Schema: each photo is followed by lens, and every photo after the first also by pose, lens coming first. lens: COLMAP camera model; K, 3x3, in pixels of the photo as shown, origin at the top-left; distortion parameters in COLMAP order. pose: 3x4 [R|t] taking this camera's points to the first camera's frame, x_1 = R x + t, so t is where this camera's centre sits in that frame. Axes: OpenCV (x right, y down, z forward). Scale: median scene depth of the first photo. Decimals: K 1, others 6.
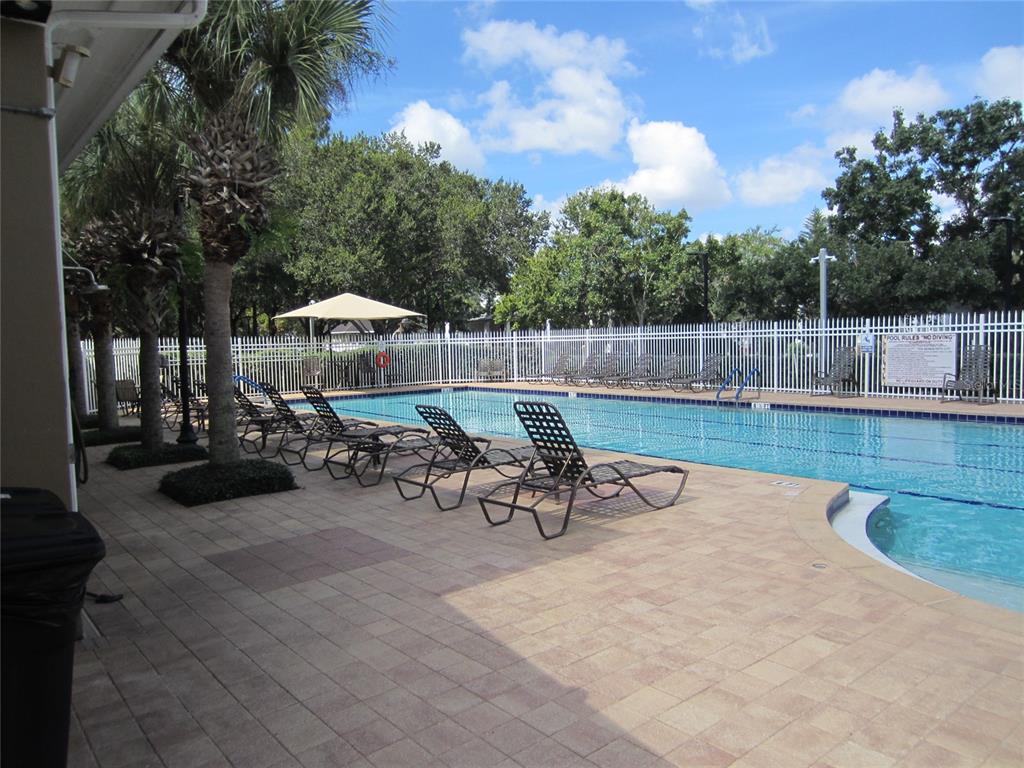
lens RADIAL K [[828.1, 0, 512.8], [0, 828.1, 385.3], [0, 0, 1]] dist [0.005476, 0.002791]
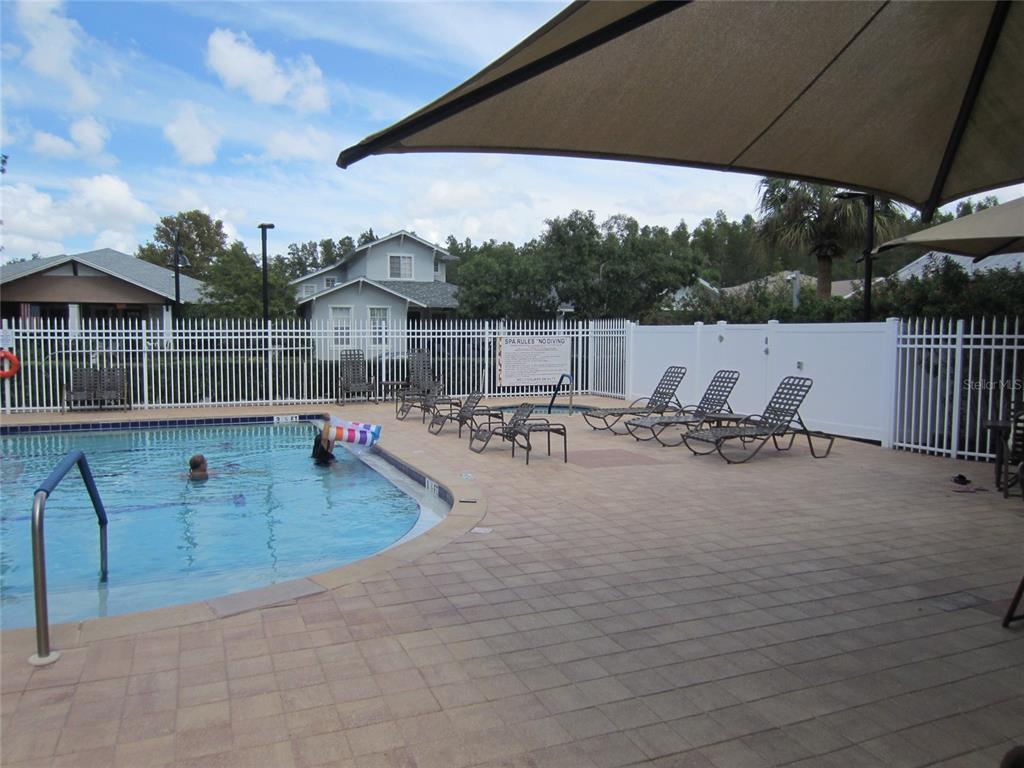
lens RADIAL K [[828.1, 0, 512.4], [0, 828.1, 388.2], [0, 0, 1]] dist [0.005476, 0.002791]
pose [[0.384181, -0.038351, 0.922461, -0.500631], [0.045030, 0.998726, 0.022768, -0.019641], [-0.922159, 0.032791, 0.385418, 0.571889]]
